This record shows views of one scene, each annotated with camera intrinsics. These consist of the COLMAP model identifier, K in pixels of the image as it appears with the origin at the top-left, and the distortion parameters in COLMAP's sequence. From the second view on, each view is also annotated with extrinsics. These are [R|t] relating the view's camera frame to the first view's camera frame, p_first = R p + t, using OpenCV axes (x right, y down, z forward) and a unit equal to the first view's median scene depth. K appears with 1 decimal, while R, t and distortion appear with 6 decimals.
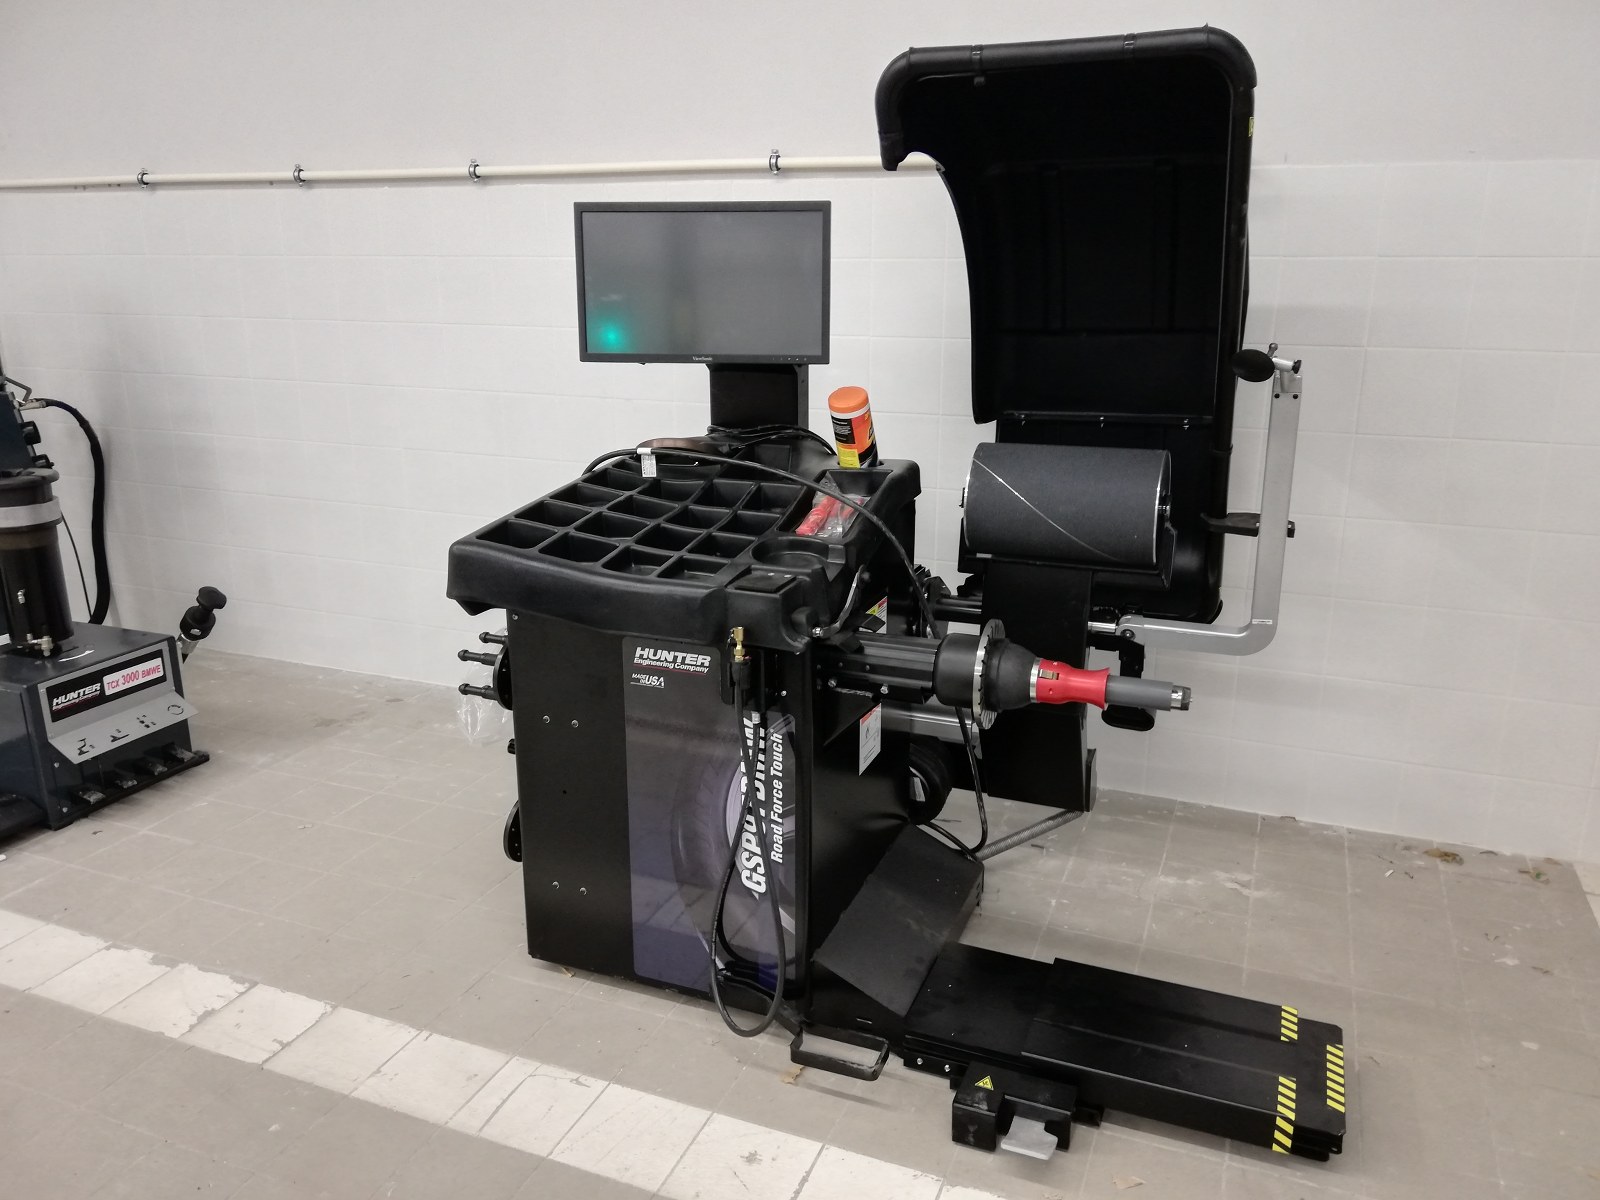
lens RADIAL K [[1196.4, 0, 792.4], [0, 1196.4, 602.8], [0, 0, 1]] dist [0.060137, -0.088609]
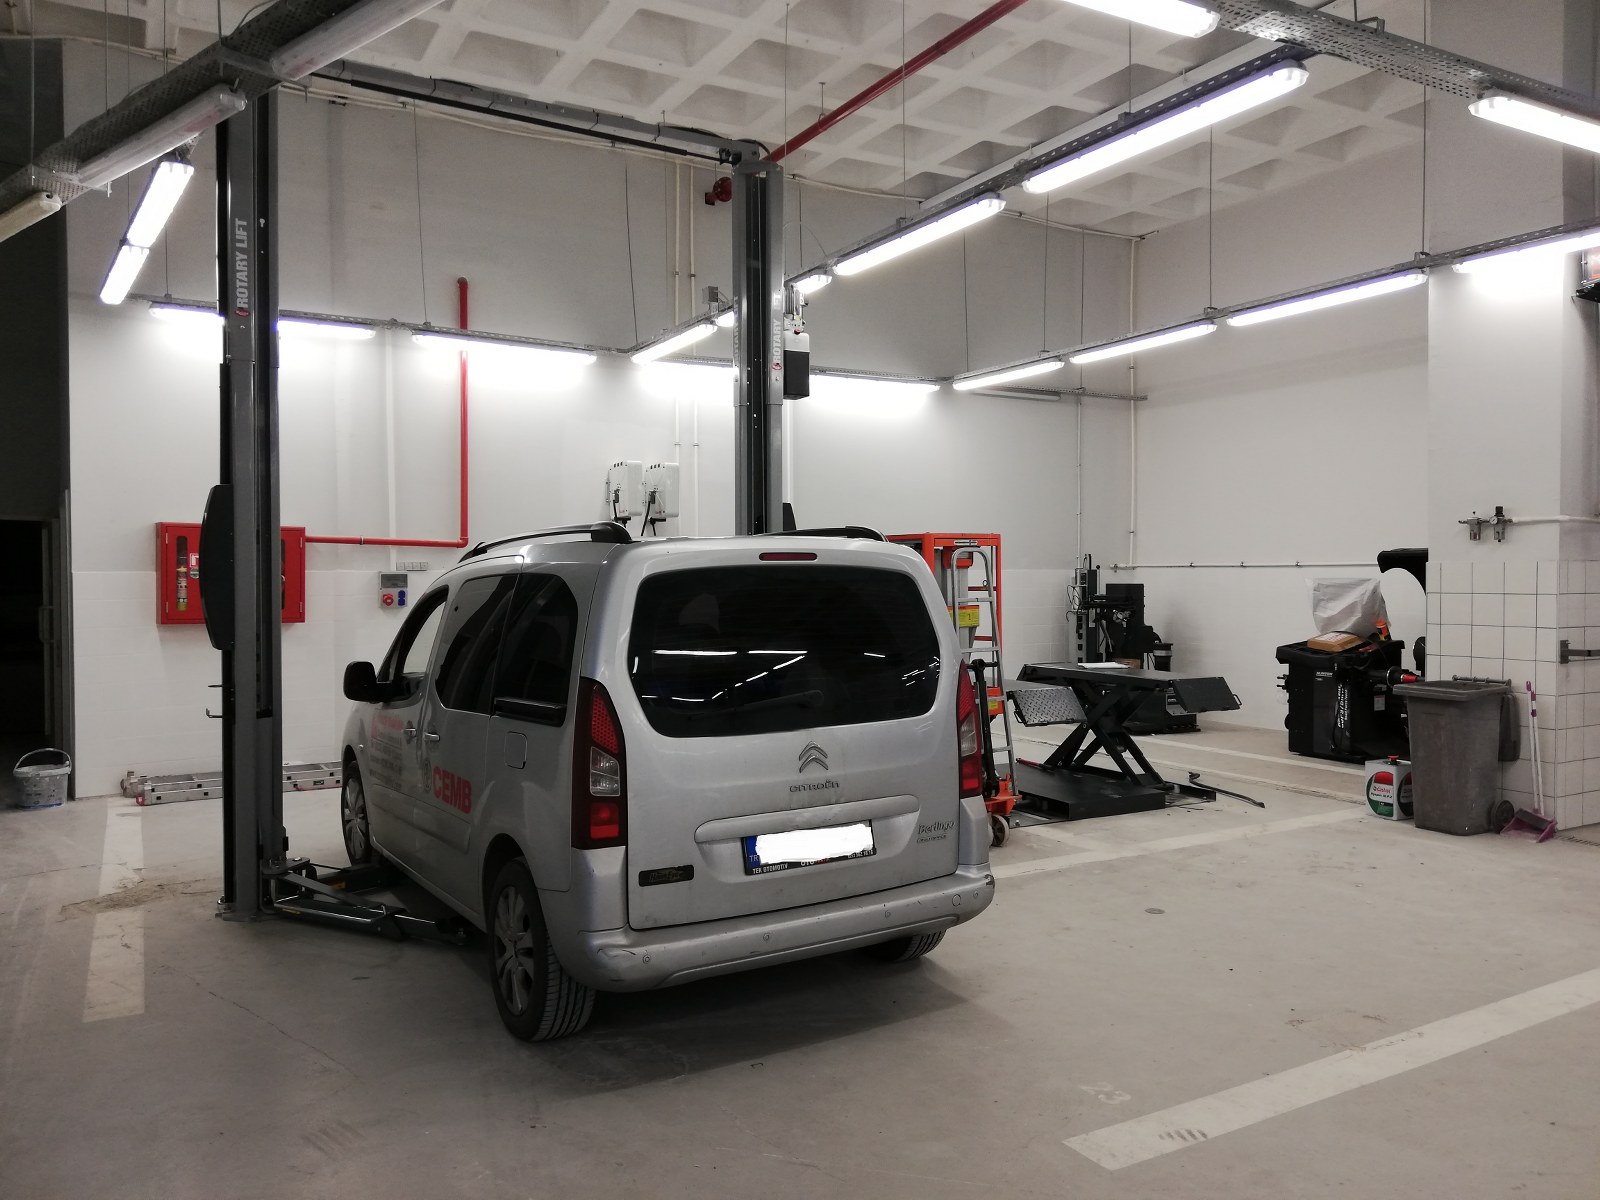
lens RADIAL K [[1196.4, 0, 787.1], [0, 1196.4, 589.1], [0, 0, 1]] dist [0.060137, -0.088609]
pose [[0.776895, 0.005304, -0.629608, 0.840813], [-0.173977, 0.962841, -0.206566, 0.729099], [0.605117, 0.270017, 0.748949, -2.646014]]
